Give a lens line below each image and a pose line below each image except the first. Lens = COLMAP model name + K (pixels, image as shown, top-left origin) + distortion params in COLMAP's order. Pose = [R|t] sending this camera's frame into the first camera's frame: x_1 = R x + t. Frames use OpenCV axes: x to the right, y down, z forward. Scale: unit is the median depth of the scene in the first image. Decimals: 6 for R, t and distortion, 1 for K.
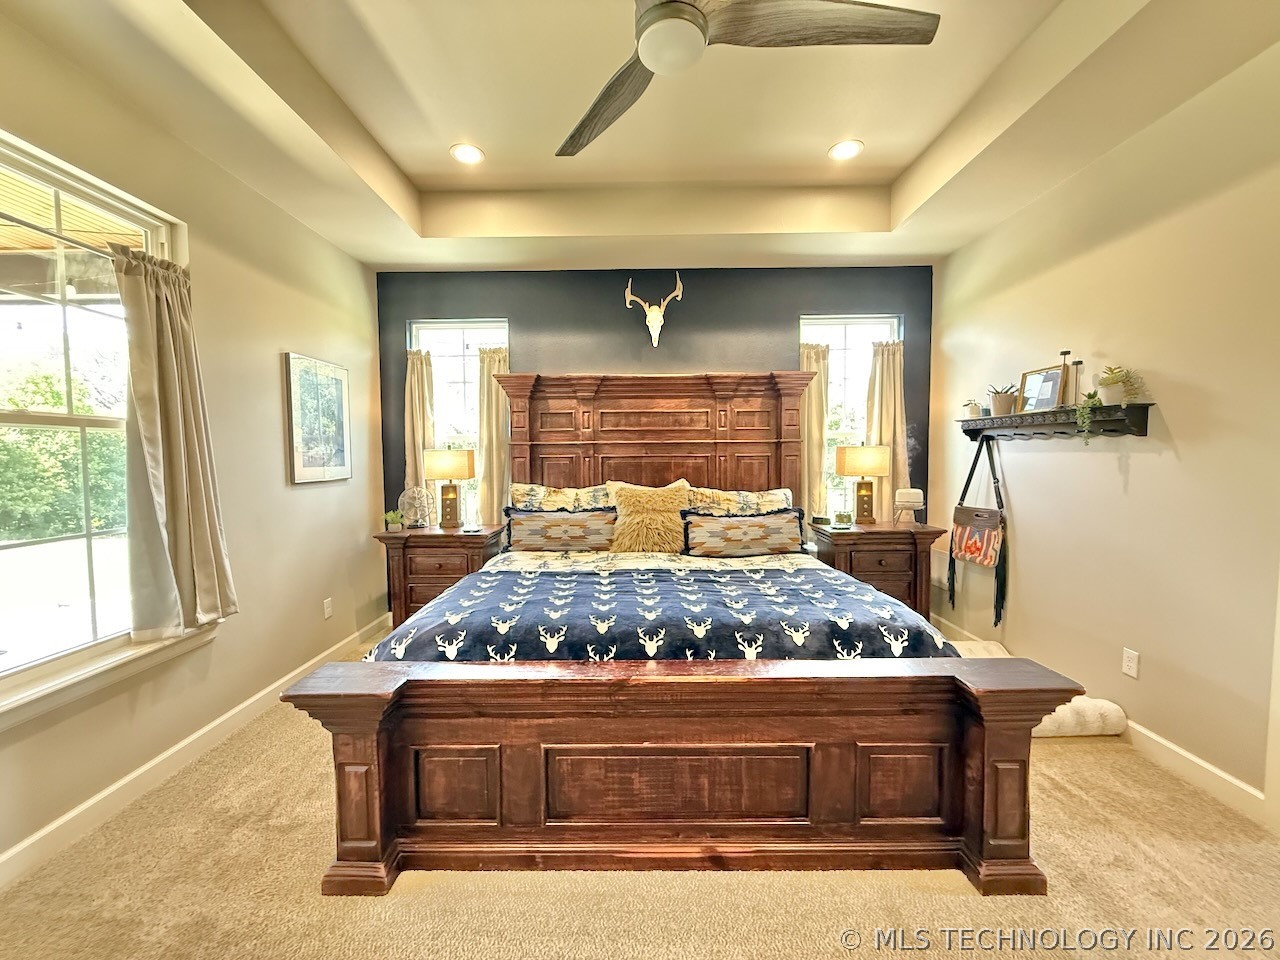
lens RADIAL K [[507.9, 0, 638.4], [0, 507.9, 478.4], [0, 0, 1]] dist [-0.001551, 0.000761]
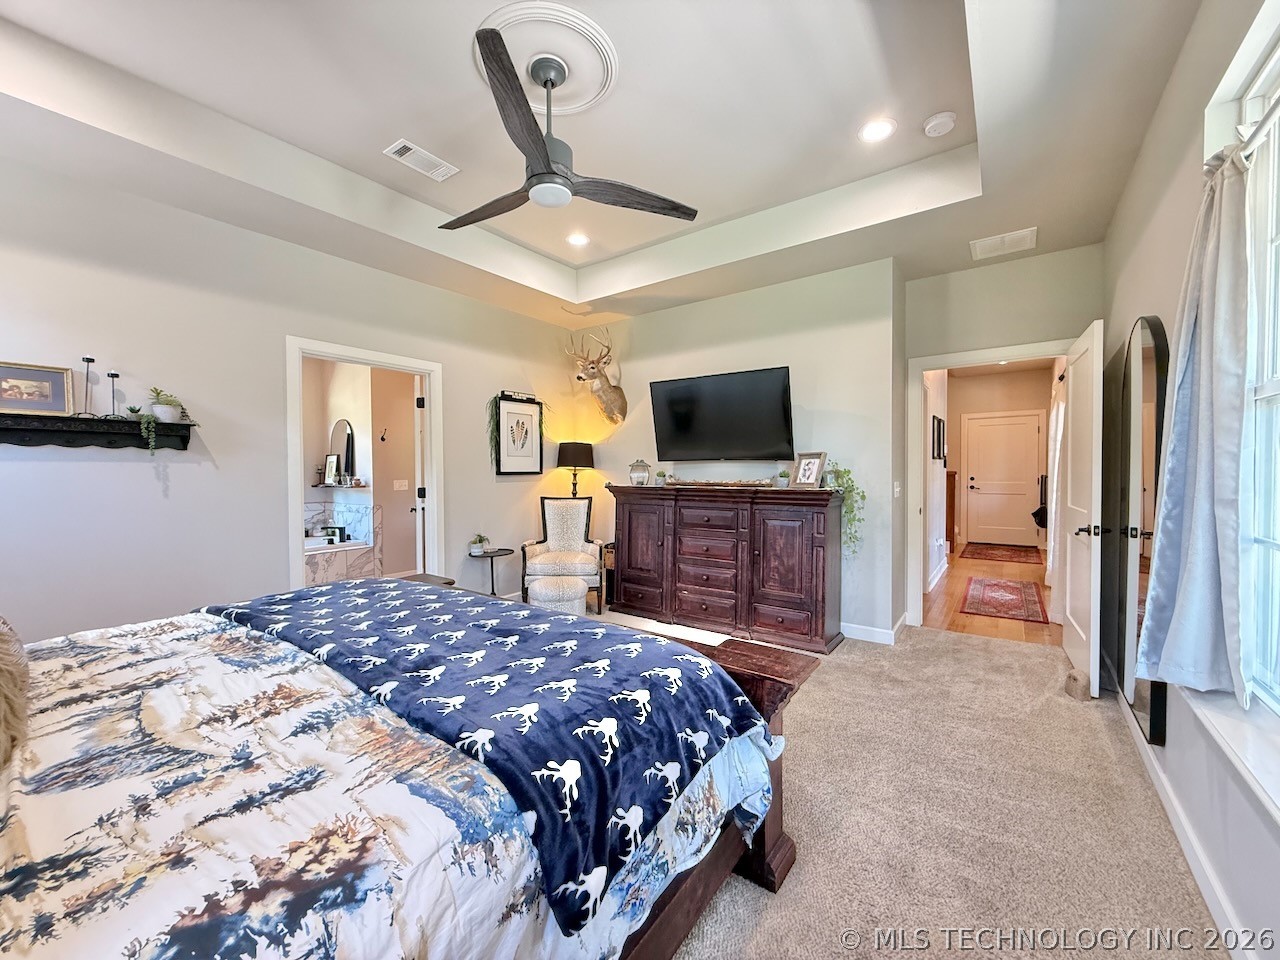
lens RADIAL K [[507.9, 0, 634.8], [0, 507.9, 479.9], [0, 0, 1]] dist [-0.001551, 0.000761]
pose [[-0.806969, -0.005126, 0.590571, -0.646399], [0.033674, 0.997936, 0.054674, -0.038525], [-0.589633, 0.064007, -0.805131, 1.305162]]
